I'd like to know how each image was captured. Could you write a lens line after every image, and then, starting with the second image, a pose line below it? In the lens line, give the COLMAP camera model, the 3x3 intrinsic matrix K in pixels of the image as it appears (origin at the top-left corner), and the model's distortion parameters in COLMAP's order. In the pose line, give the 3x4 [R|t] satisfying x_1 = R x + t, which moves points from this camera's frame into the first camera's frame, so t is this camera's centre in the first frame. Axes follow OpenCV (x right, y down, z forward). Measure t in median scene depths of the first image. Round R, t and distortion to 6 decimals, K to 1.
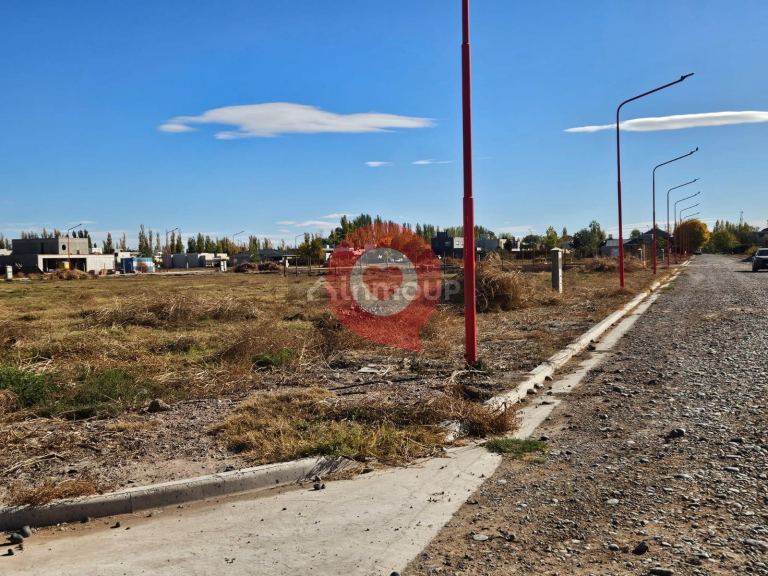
lens RADIAL K [[860.5, 0, 368.4], [0, 860.5, 284.0], [0, 0, 1]] dist [0.058363, 0.000000]
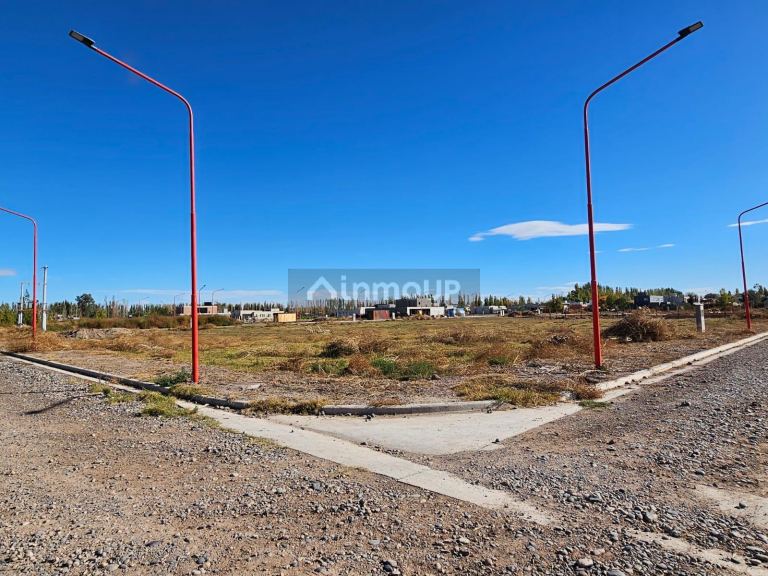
lens RADIAL K [[475.0, 0, 381.0], [0, 475.0, 276.6], [0, 0, 1]] dist [0.011613, -0.012498]
pose [[0.912121, -0.027934, -0.408968, 0.025628], [-0.011829, 0.995466, -0.094375, -0.000474], [0.409750, 0.090919, 0.907656, -0.038287]]
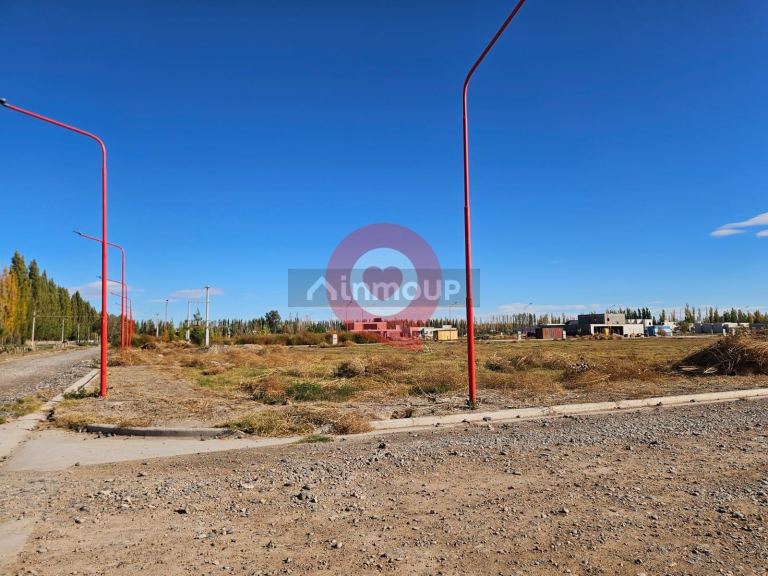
lens RADIAL K [[531.9, 0, 389.7], [0, 531.9, 286.0], [0, 0, 1]] dist [0.062132, -0.041679]
pose [[0.710451, -0.050879, -0.701905, 0.156308], [-0.021744, 0.995320, -0.094156, -0.004990], [0.703410, 0.082156, 0.706020, 0.038987]]
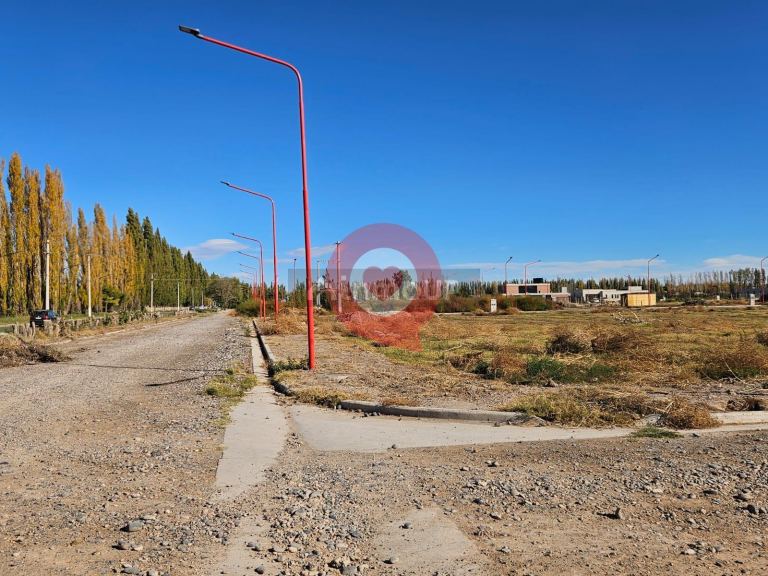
lens RADIAL K [[669.0, 0, 378.8], [0, 669.0, 280.6], [0, 0, 1]] dist [0.096350, -0.103672]
pose [[0.518675, -0.013390, -0.854867, 0.125562], [-0.018061, 0.999483, -0.026613, -0.003380], [0.854781, 0.029243, 0.518164, 0.004695]]
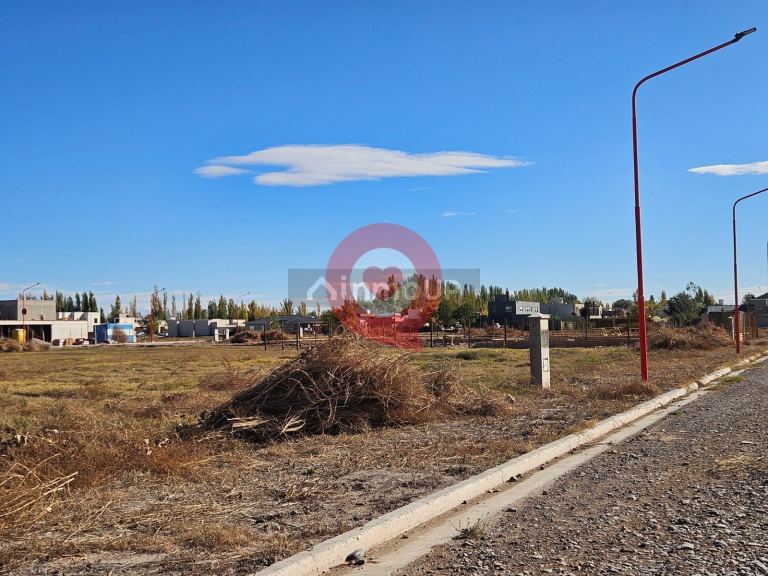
lens RADIAL K [[1005.6, 0, 378.5], [0, 1005.6, 286.6], [0, 0, 1]] dist [0.099717, 0.000000]
pose [[0.998402, 0.003551, -0.056392, 0.091085], [-0.007432, 0.997606, -0.068753, -0.006595], [0.056013, 0.069062, 0.996039, 0.171291]]
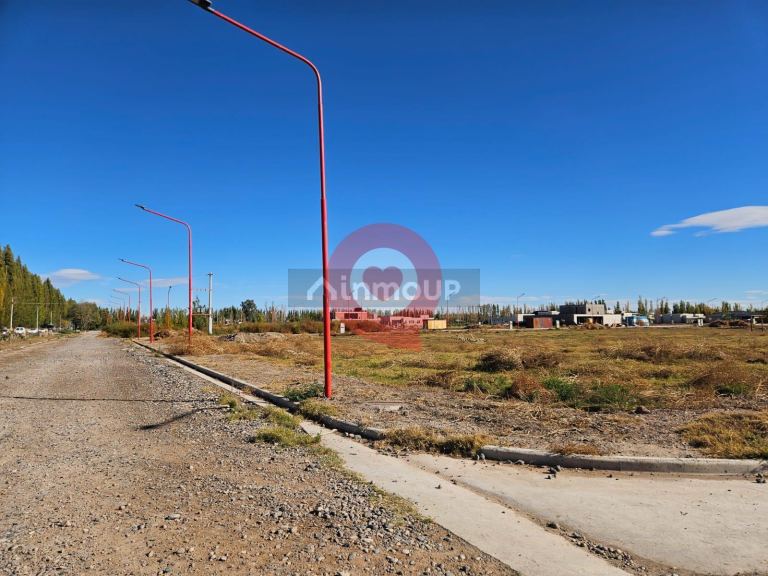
lens RADIAL K [[508.6, 0, 392.2], [0, 508.6, 286.5], [0, 0, 1]] dist [0.053437, -0.037894]
pose [[0.761287, -0.031184, -0.647665, 0.005112], [-0.025828, 0.996592, -0.078343, -0.000002], [0.647901, 0.076370, 0.757887, -0.006574]]
